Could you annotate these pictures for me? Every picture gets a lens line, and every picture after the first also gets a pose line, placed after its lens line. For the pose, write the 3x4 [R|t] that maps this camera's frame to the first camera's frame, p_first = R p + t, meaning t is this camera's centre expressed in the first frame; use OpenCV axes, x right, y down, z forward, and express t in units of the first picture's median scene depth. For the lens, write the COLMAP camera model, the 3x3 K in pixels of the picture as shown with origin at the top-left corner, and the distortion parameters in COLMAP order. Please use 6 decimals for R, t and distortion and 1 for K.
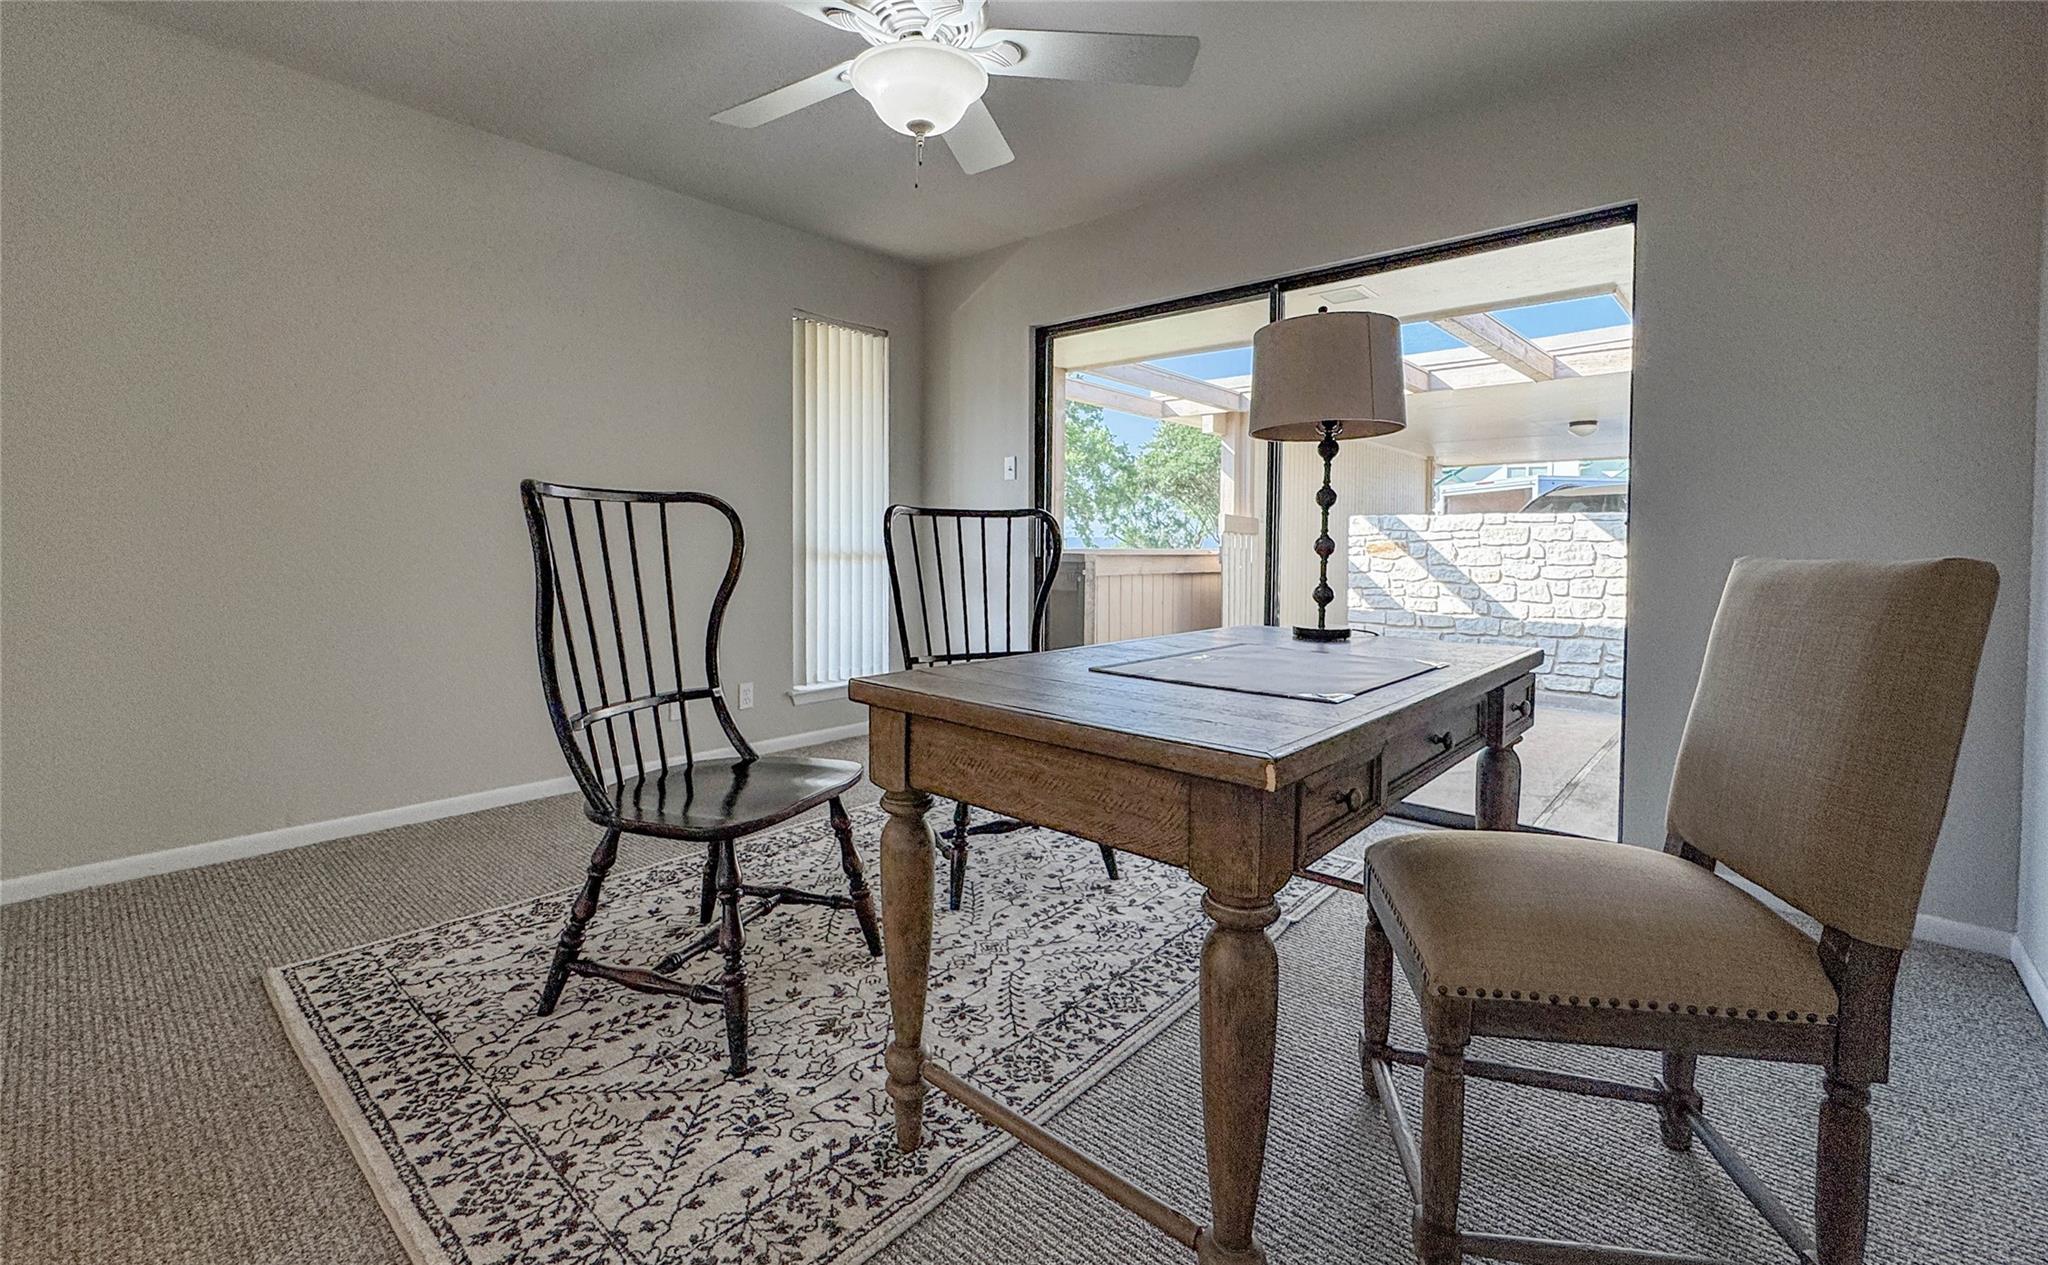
lens RADIAL K [[840.8, 0, 1019.8], [0, 840.8, 652.9], [0, 0, 1]] dist [0.000721, -0.000048]
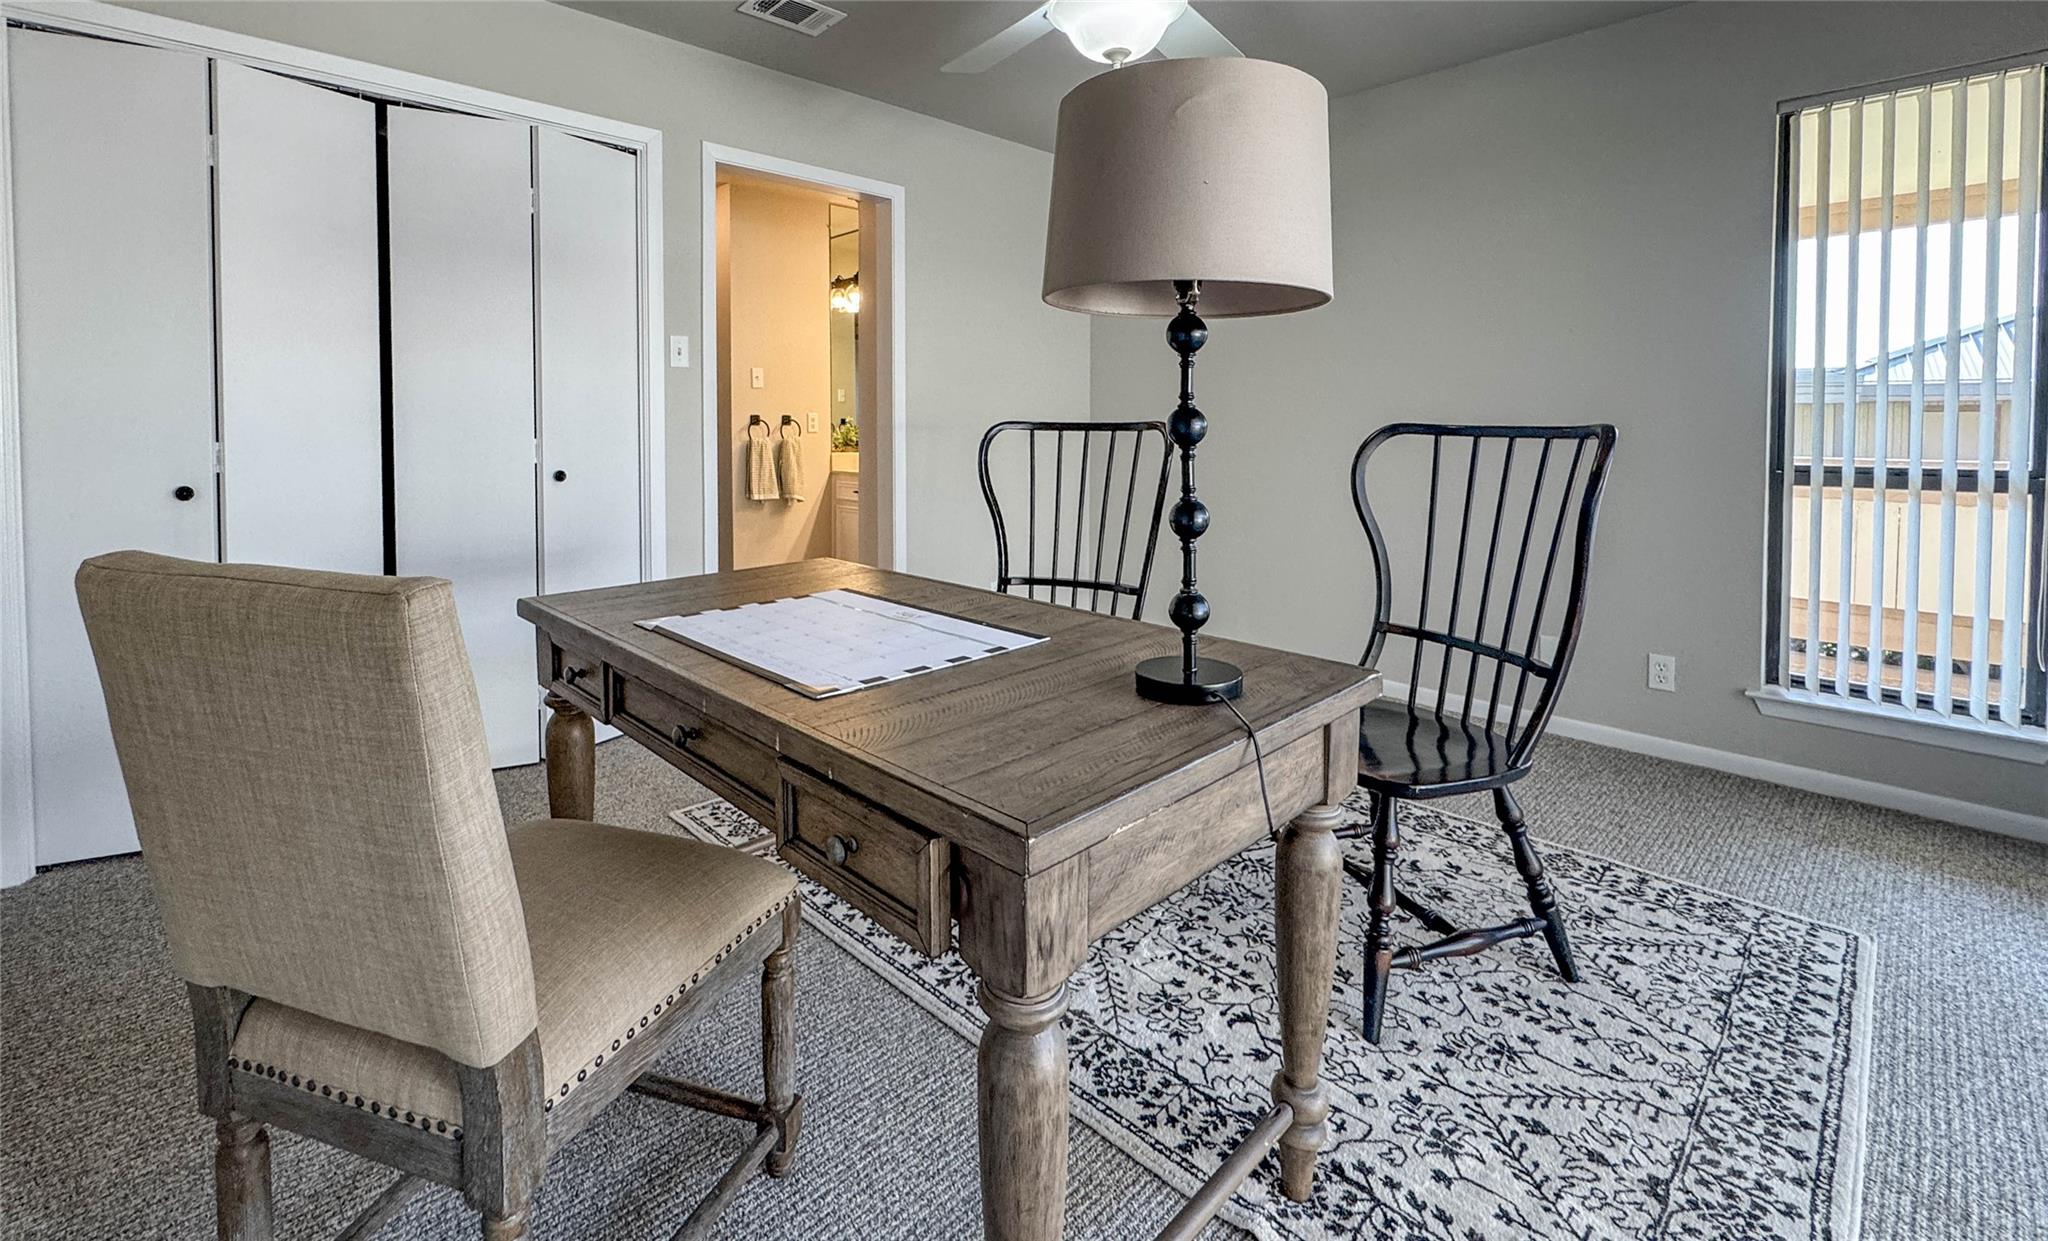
lens RADIAL K [[892.5, 0, 1019.4], [0, 892.5, 590.0], [0, 0, 1]] dist [-0.002653, -0.000089]
pose [[-0.055286, 0.183099, -0.981539, 0.794910], [-0.138010, 0.972205, 0.189131, -0.155221], [0.988887, 0.145918, -0.028480, 0.804458]]
